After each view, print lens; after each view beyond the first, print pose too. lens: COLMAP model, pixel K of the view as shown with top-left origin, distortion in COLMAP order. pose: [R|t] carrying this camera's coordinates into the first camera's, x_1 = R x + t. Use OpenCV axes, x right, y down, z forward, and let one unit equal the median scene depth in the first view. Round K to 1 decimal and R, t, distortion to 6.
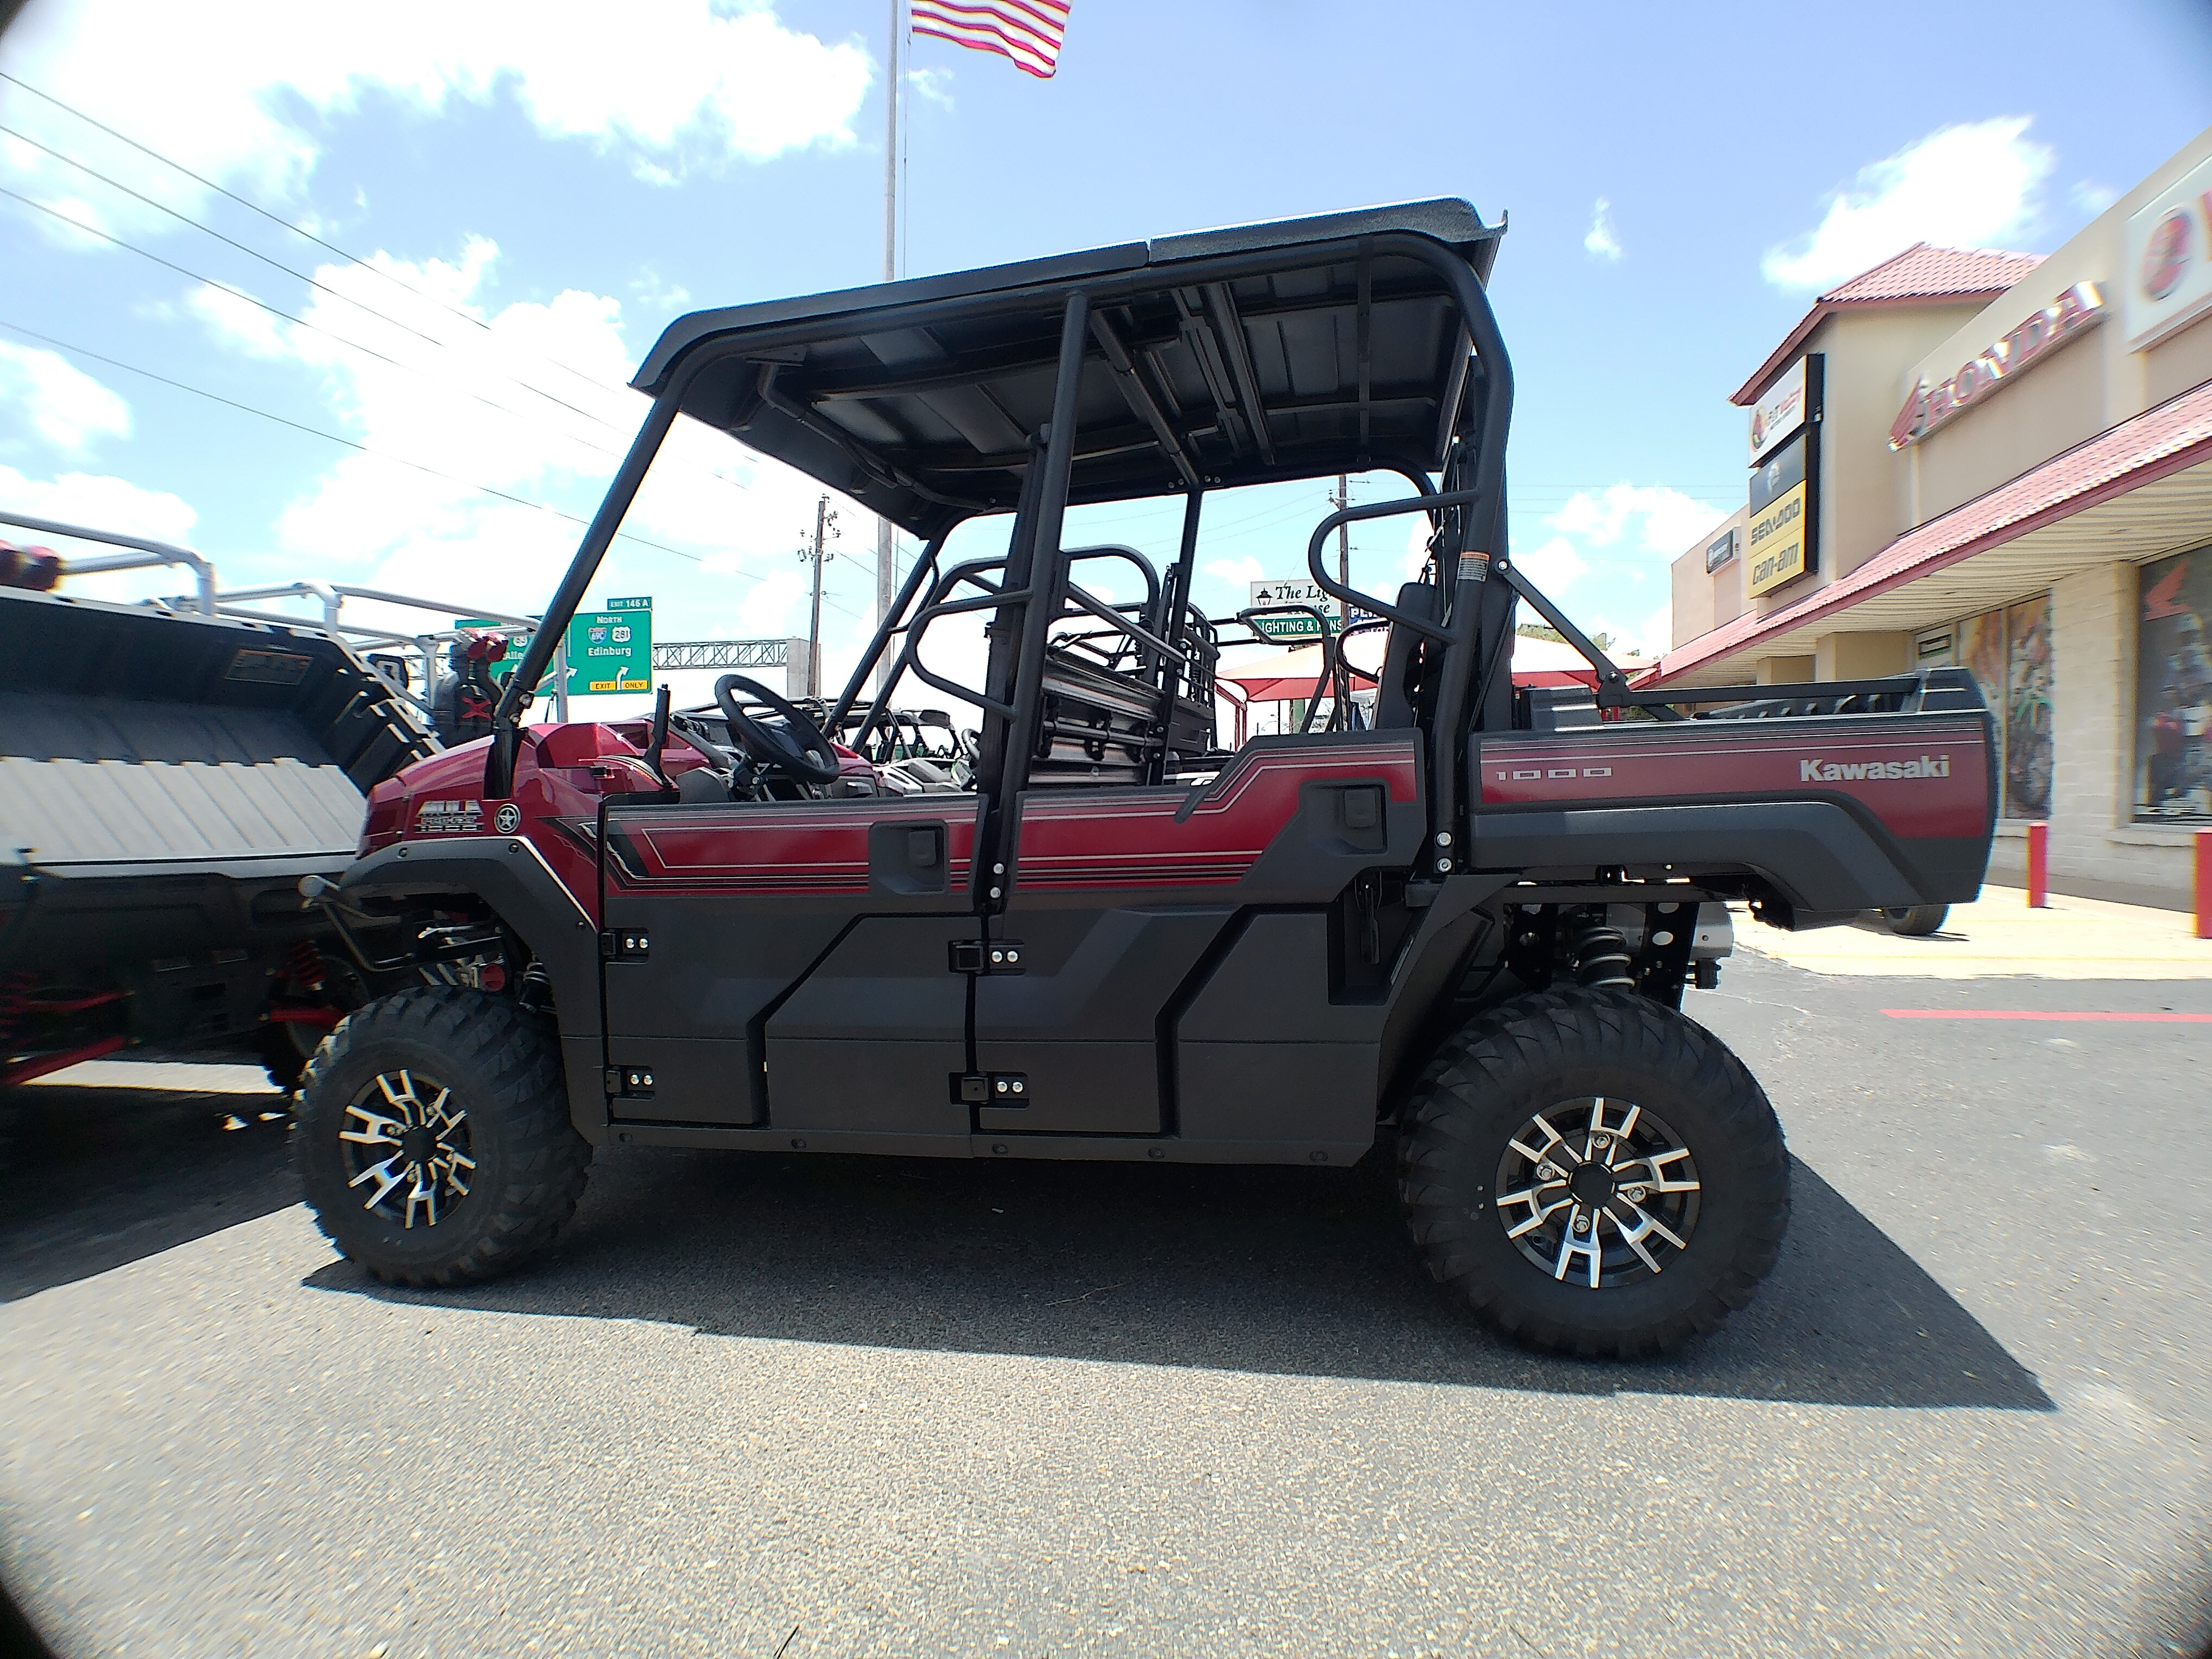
lens RADIAL K [[1210.0, 0, 1163.3], [0, 1210.0, 821.4], [0, 0, 1]] dist [-0.039748, 0.013799]
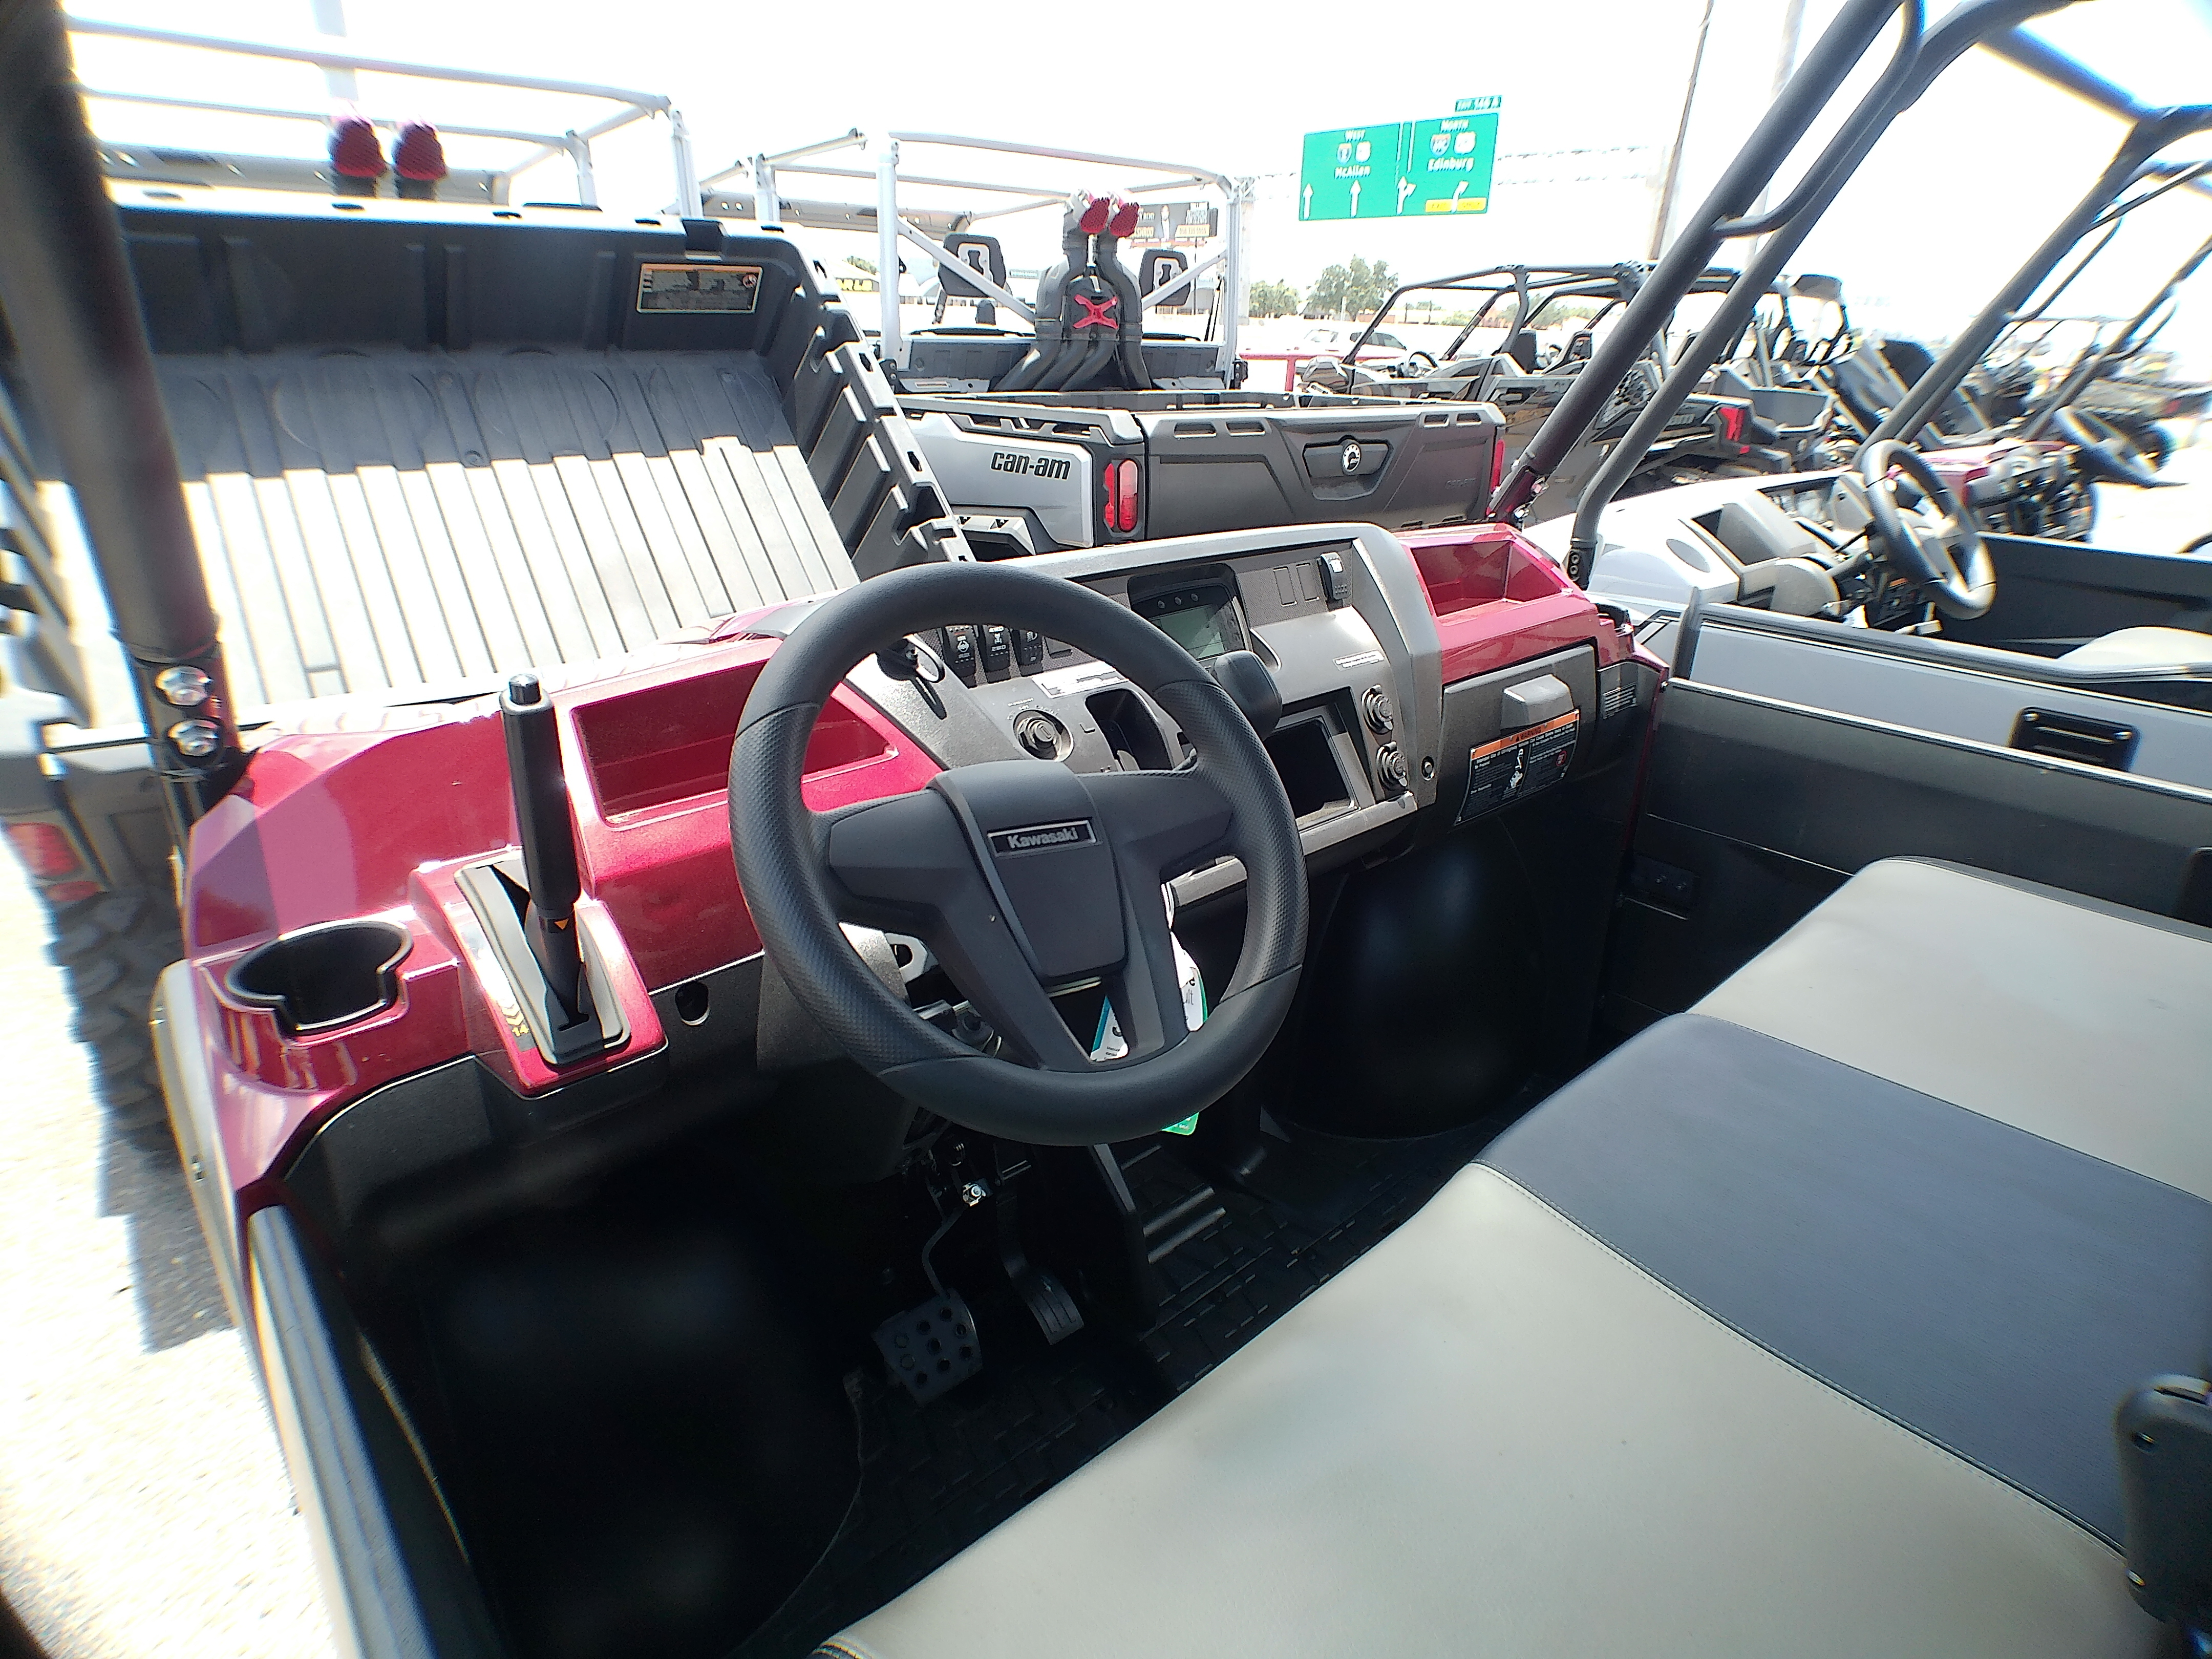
lens RADIAL K [[1226.8, 0, 1161.0], [0, 1226.8, 828.5], [0, 0, 1]] dist [-0.030148, -0.001521]
pose [[0.799695, 0.258319, -0.541996, -0.203495], [-0.046514, 0.926656, 0.373022, -0.201235], [0.598602, -0.273093, 0.753057, 0.992966]]
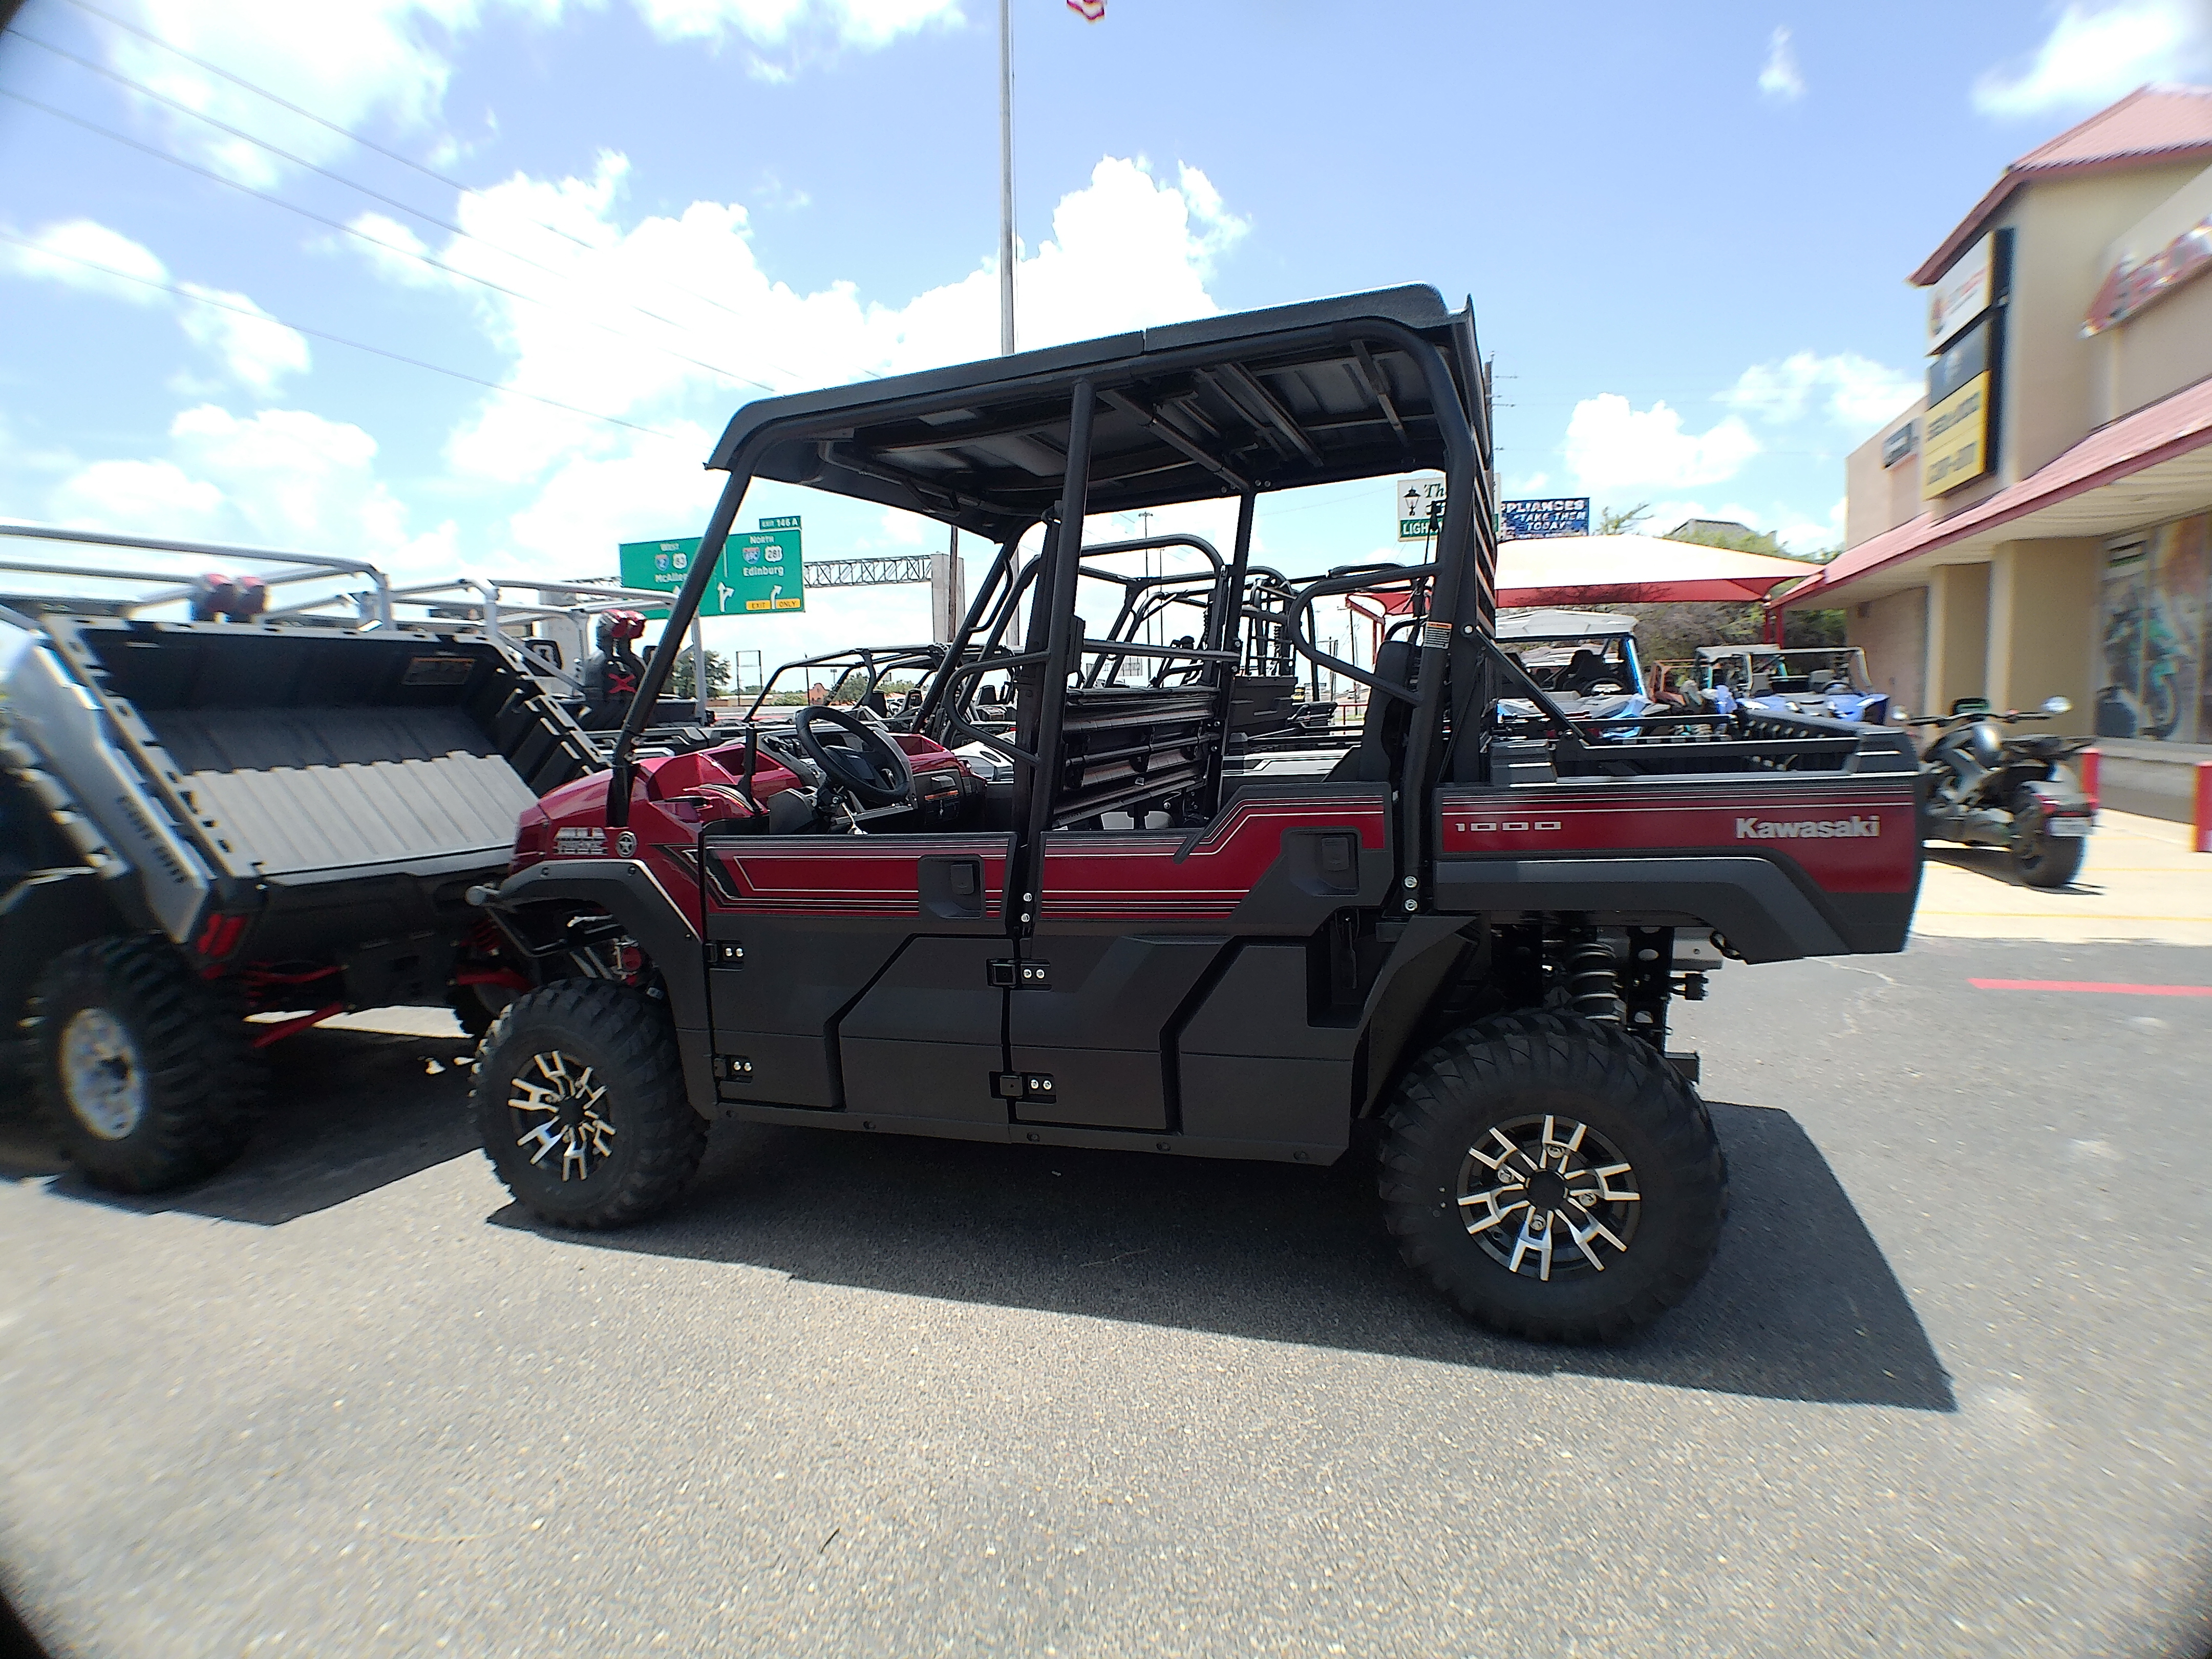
lens RADIAL K [[1226.8, 0, 1161.0], [0, 1226.8, 828.5], [0, 0, 1]] dist [-0.030148, -0.001521]
pose [[0.992064, -0.003040, -0.125694, 0.129540], [0.013509, 0.996497, 0.082527, -0.115101], [0.125003, -0.083570, 0.988631, -0.121047]]
